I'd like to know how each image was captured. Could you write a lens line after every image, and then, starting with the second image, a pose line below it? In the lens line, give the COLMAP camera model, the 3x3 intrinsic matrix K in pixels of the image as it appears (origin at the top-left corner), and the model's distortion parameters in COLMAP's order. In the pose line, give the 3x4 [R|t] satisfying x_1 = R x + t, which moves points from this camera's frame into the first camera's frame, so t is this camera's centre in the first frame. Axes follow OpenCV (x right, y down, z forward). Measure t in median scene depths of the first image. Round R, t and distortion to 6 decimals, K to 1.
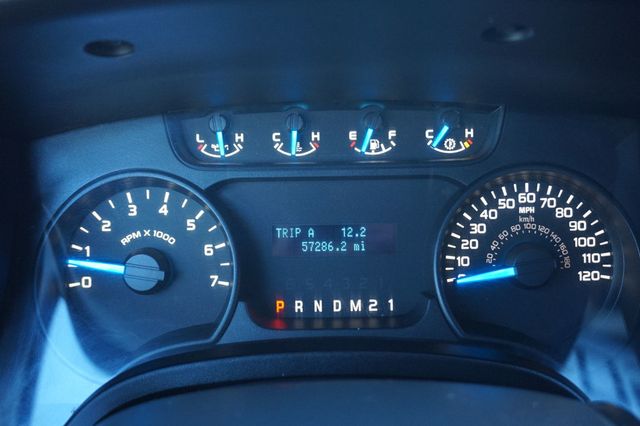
lens RADIAL K [[610.2, 0, 320.2], [0, 610.2, 212.8], [0, 0, 1]] dist [0.006749, 0.000000]
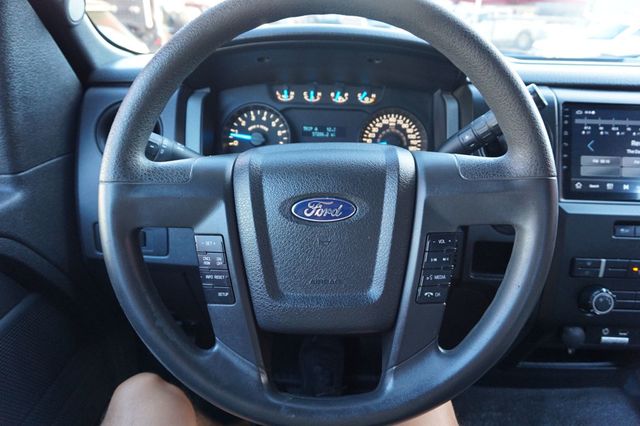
lens RADIAL K [[433.2, 0, 319.5], [0, 433.2, 213.3], [0, 0, 1]] dist [-0.034863, 0.004959]
pose [[0.998840, 0.044745, 0.017776, -0.017858], [-0.045813, 0.996829, 0.065062, 0.293949], [-0.014808, -0.065801, 0.997723, -1.030386]]
